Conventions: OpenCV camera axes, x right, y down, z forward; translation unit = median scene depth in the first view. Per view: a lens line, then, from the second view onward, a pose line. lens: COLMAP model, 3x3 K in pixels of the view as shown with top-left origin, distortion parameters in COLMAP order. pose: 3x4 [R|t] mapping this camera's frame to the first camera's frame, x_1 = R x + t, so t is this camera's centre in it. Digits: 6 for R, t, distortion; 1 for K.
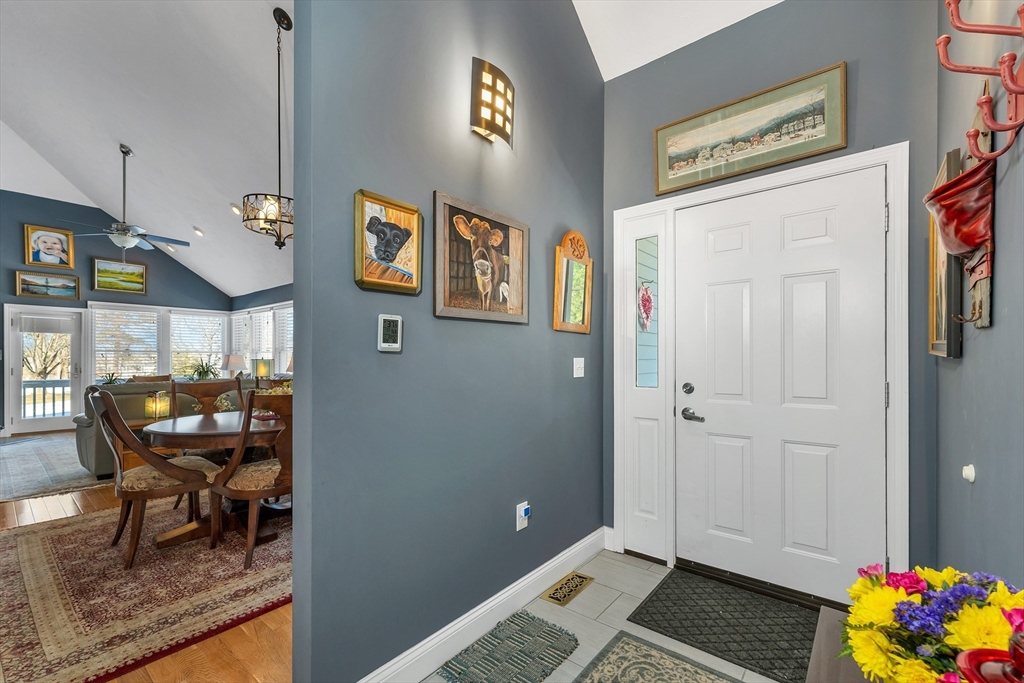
lens RADIAL K [[426.3, 0, 514.1], [0, 426.3, 358.5], [0, 0, 1]] dist [0.003988, -0.000981]
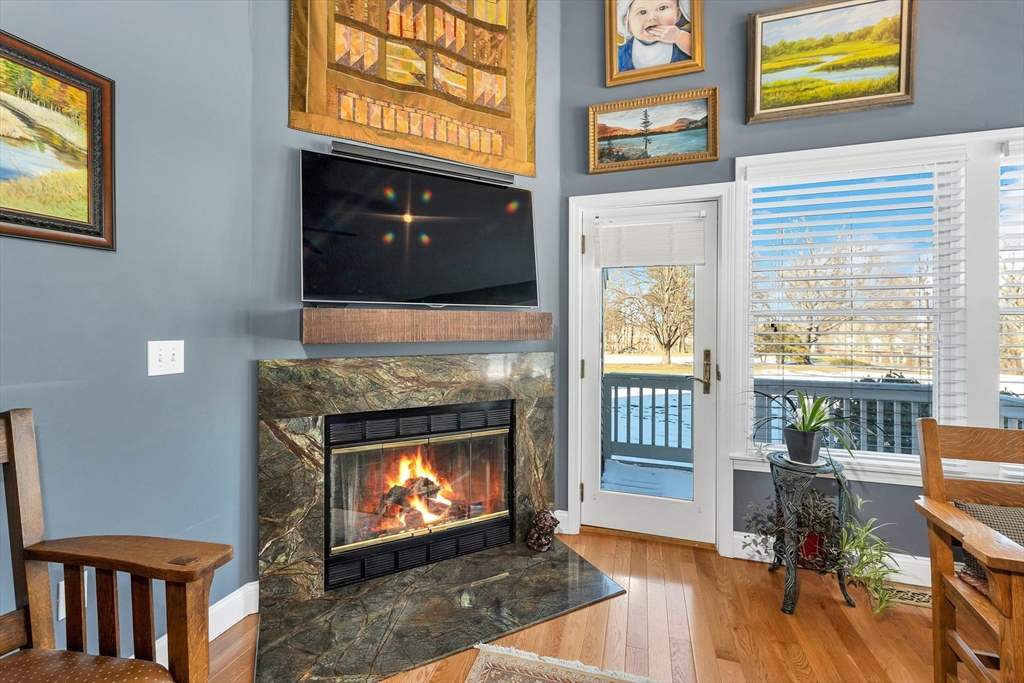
lens RADIAL K [[426.3, 0, 507.2], [0, 426.3, 335.8], [0, 0, 1]] dist [0.003988, -0.000981]
pose [[0.362661, 0.009763, -0.931870, -0.788229], [-0.001576, 0.999950, 0.009863, -0.004299], [0.931920, -0.002108, 0.362658, 0.750628]]
